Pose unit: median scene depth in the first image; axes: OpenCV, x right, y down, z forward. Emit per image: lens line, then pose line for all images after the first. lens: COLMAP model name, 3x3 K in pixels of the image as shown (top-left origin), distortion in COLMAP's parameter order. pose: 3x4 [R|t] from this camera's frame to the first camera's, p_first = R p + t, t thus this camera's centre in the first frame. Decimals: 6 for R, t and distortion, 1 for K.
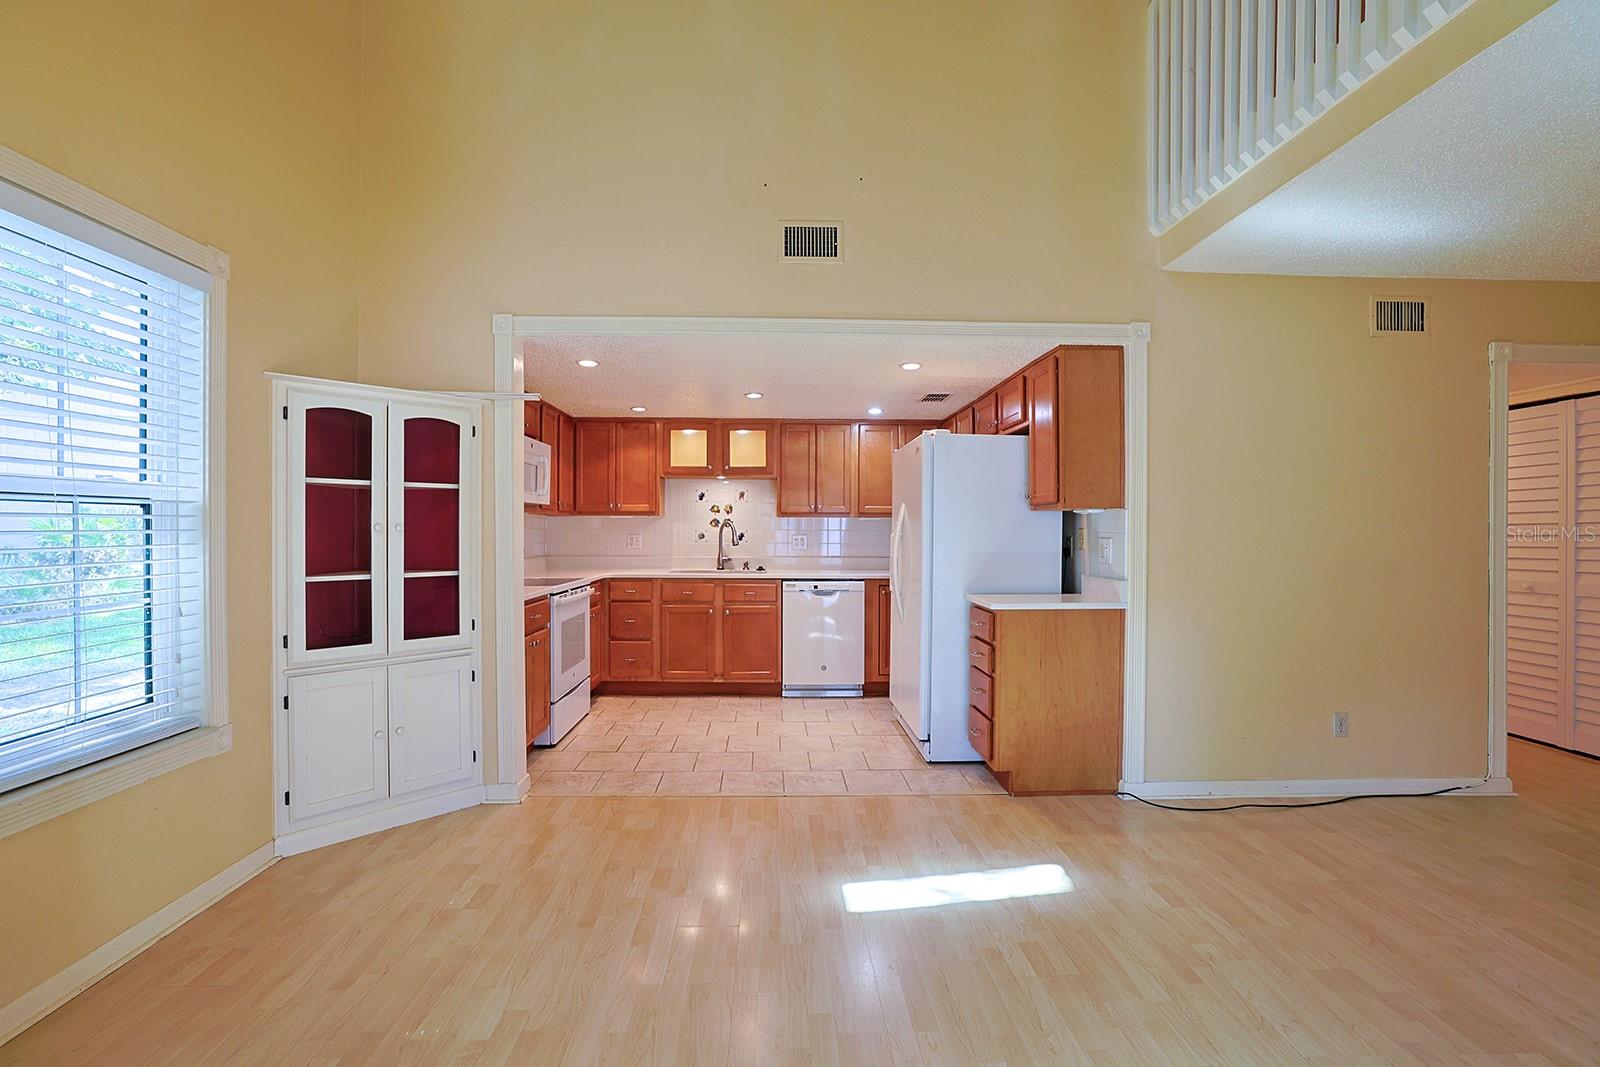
lens RADIAL K [[689.3, 0, 790.6], [0, 689.3, 529.5], [0, 0, 1]] dist [-0.037114, 0.012846]
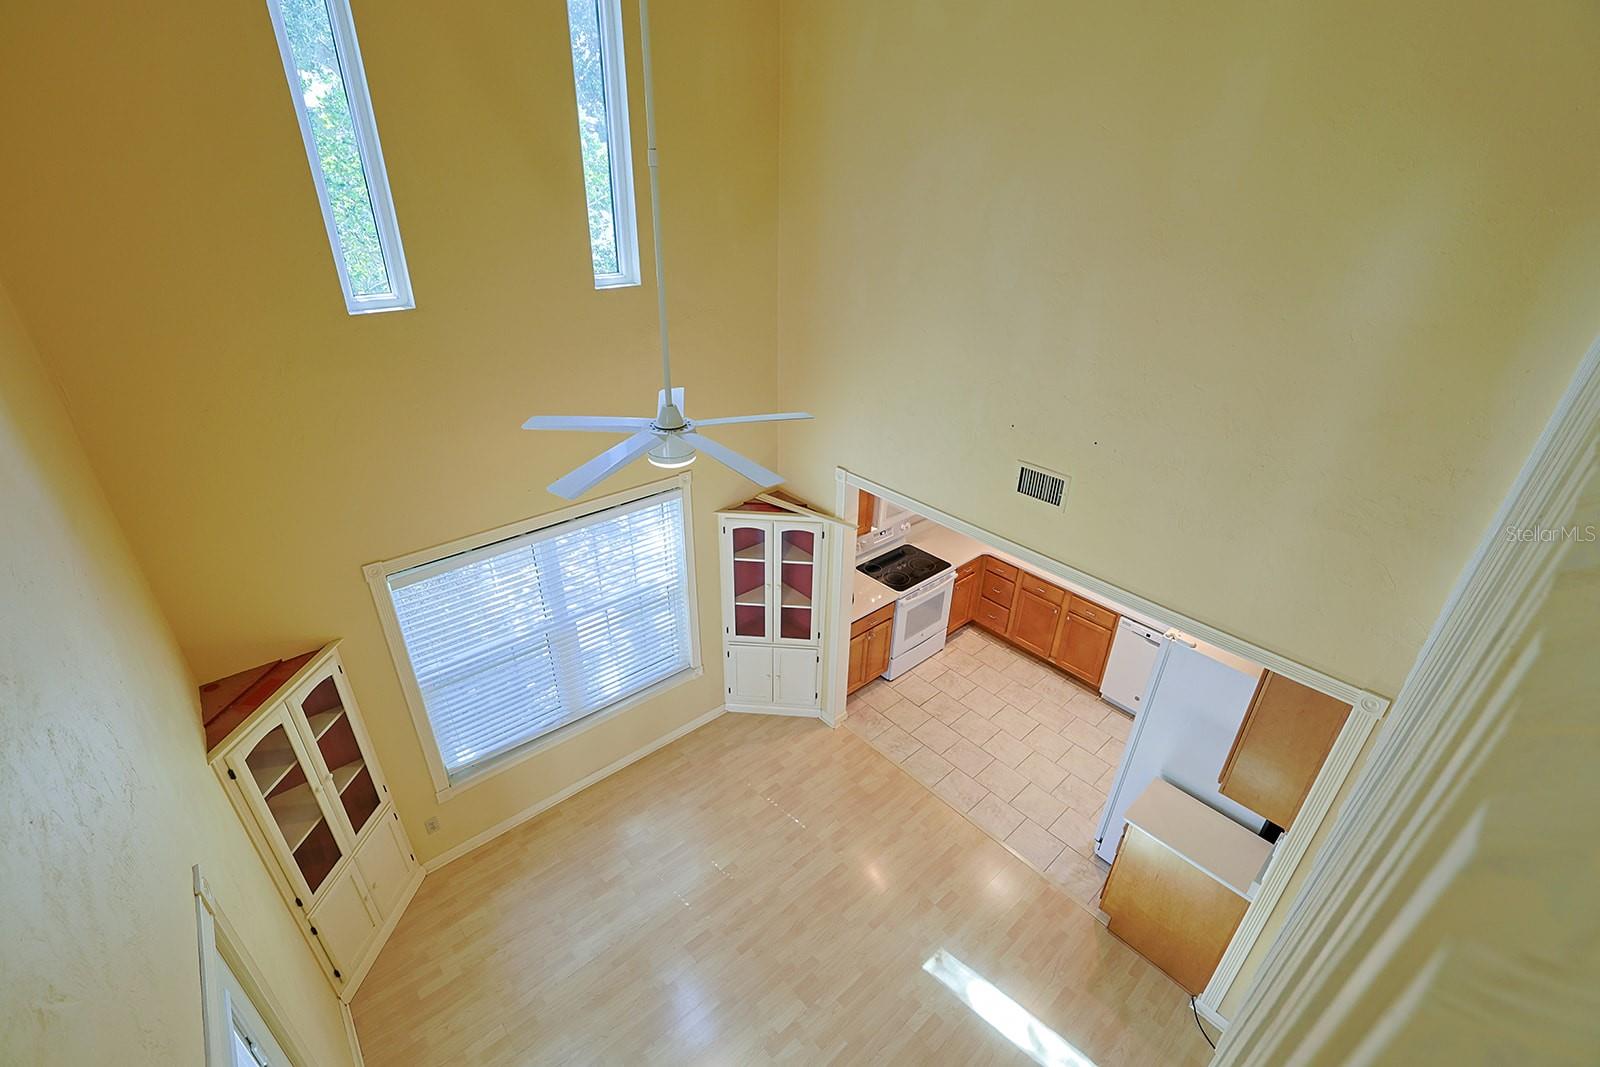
lens RADIAL K [[689.3, 0, 785.6], [0, 689.3, 533.7], [0, 0, 1]] dist [-0.037114, 0.012846]
pose [[0.629846, 0.363865, -0.686219, 0.540647], [-0.009272, 0.886942, 0.461787, -0.832462], [0.776665, -0.284493, 0.562010, 0.039633]]
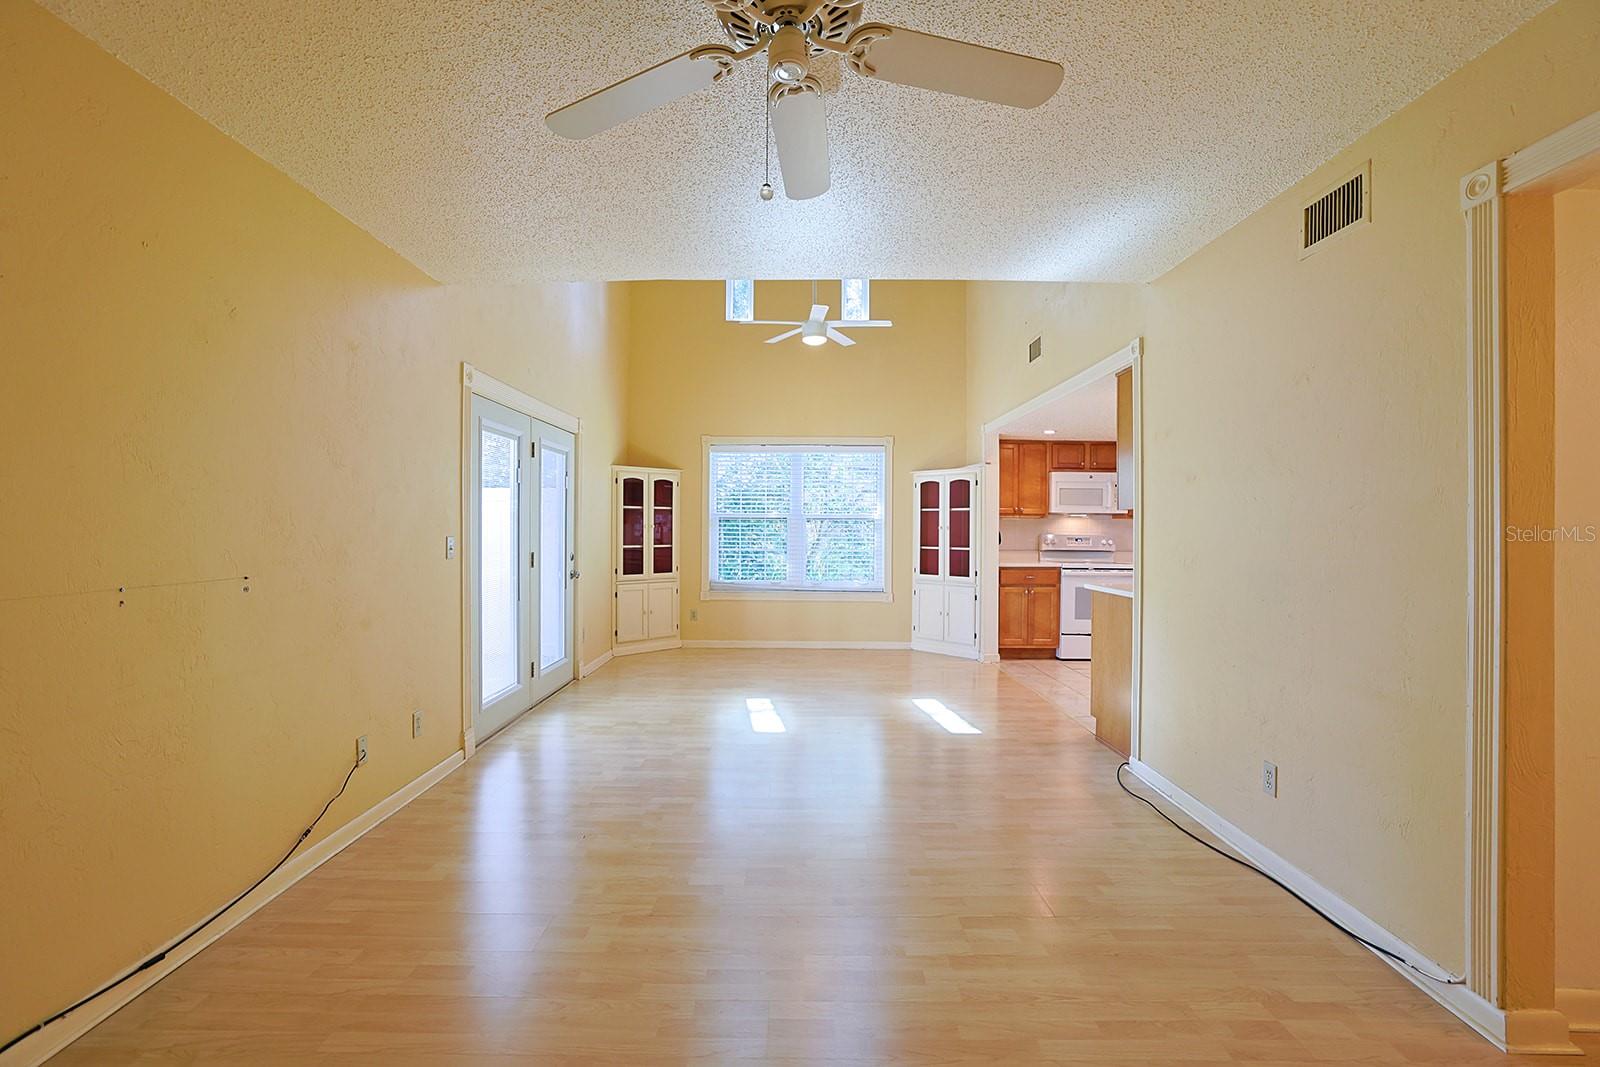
lens RADIAL K [[689.3, 0, 784.9], [0, 689.3, 523.0], [0, 0, 1]] dist [-0.037114, 0.012846]
pose [[-0.045153, -0.010697, -0.998923, 1.607392], [-0.008737, 0.999909, -0.010313, 0.008496], [0.998942, 0.008262, -0.045242, 0.476119]]
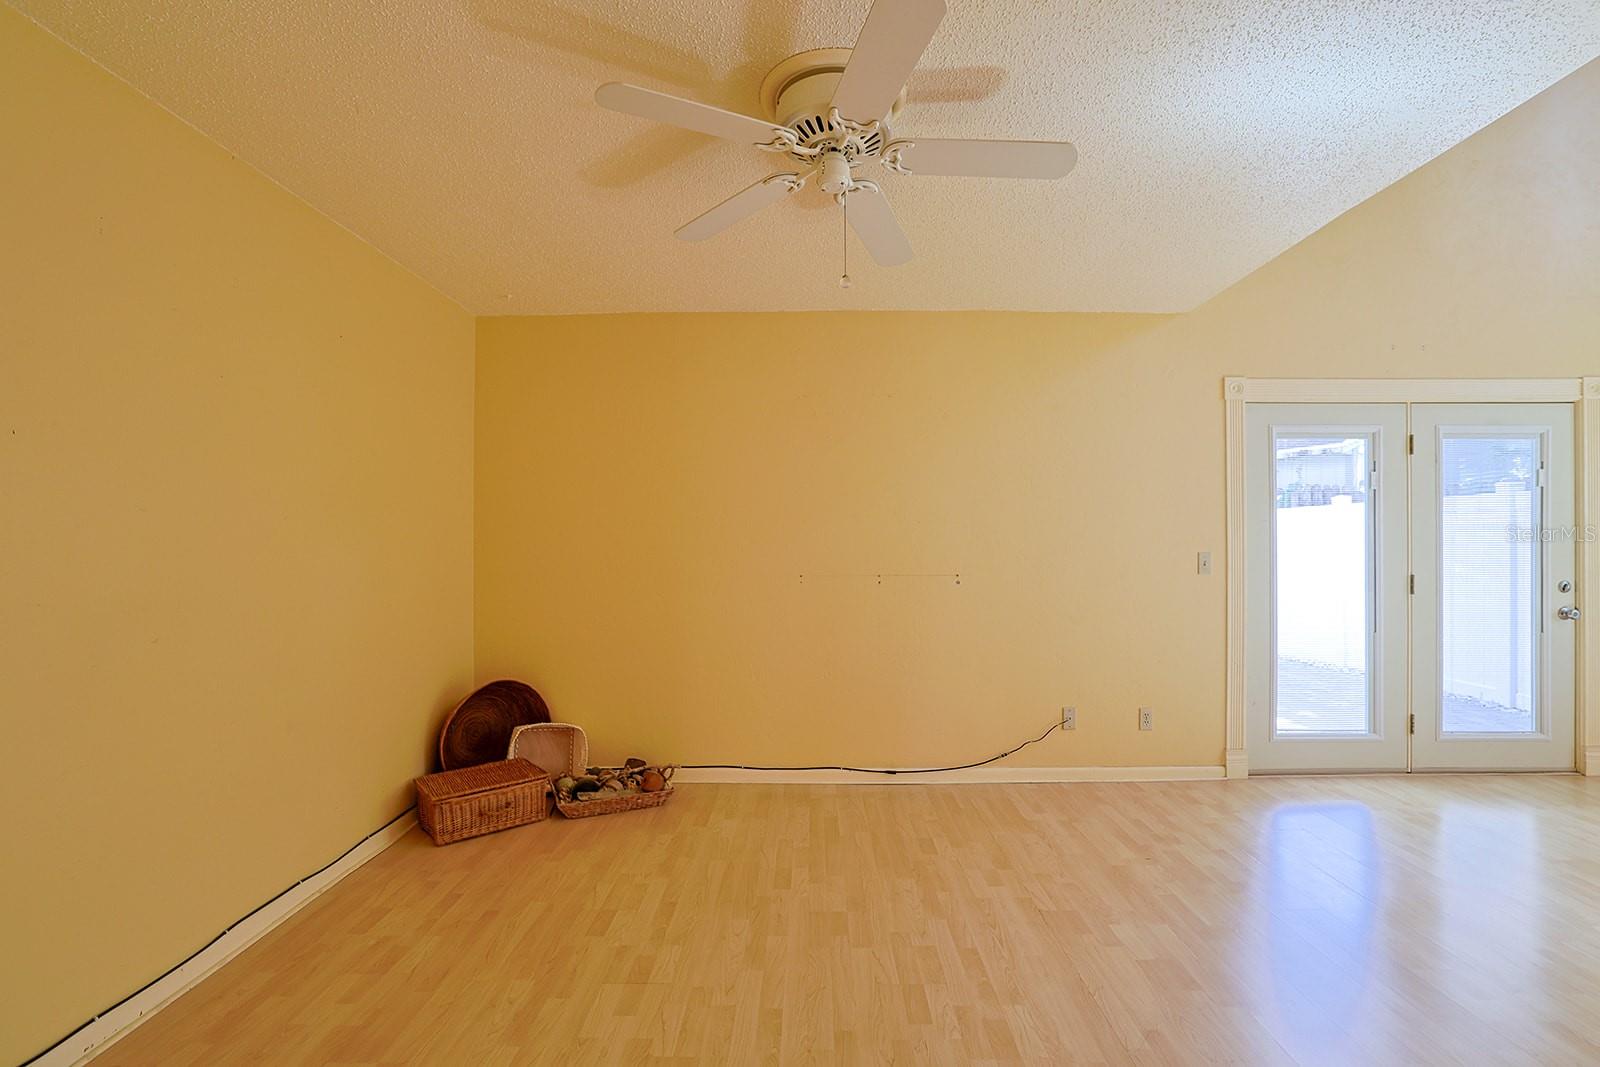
lens RADIAL K [[689.3, 0, 807.3], [0, 689.3, 543.7], [0, 0, 1]] dist [-0.037114, 0.012846]
pose [[-0.999171, -0.001920, 0.040665, 1.140652], [-0.002067, 0.999991, -0.003575, 0.014324], [-0.040658, -0.003656, -0.999166, 1.041825]]
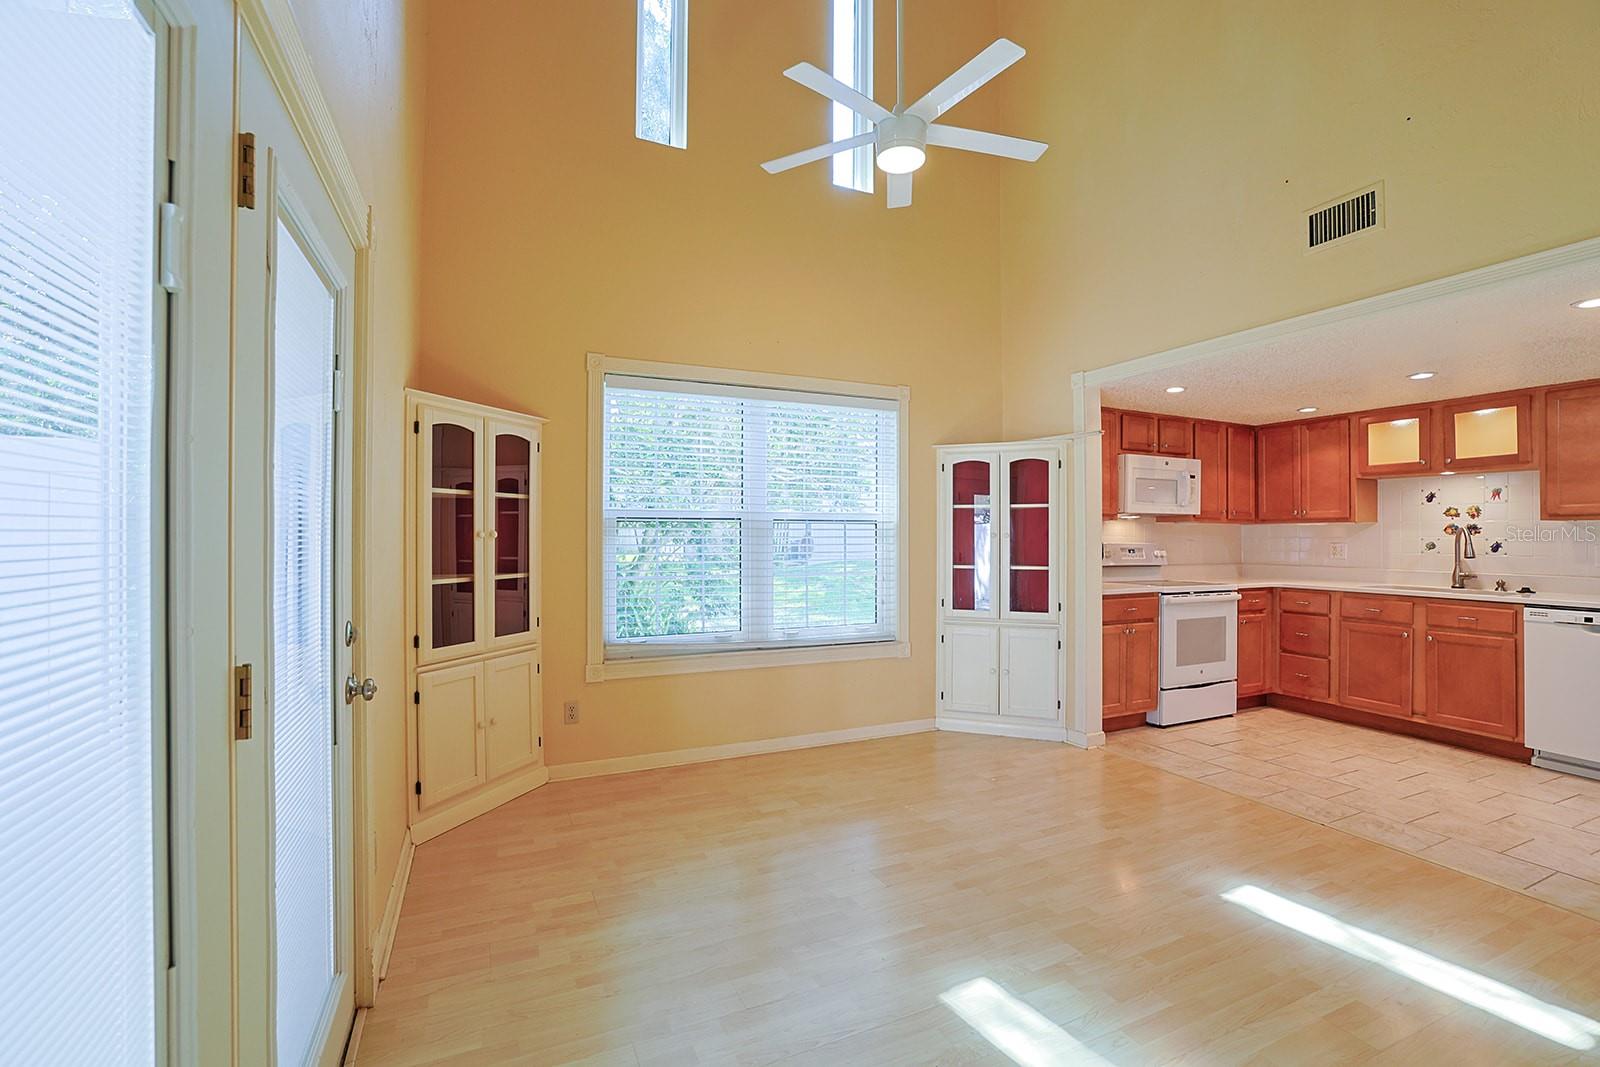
lens RADIAL K [[689.3, 0, 788.3], [0, 689.3, 532.2], [0, 0, 1]] dist [-0.037114, 0.012846]
pose [[0.385194, -0.007379, -0.922806, 0.550738], [-0.002993, 0.999953, -0.009245, 0.005084], [0.922831, 0.006323, 0.385153, -0.017067]]
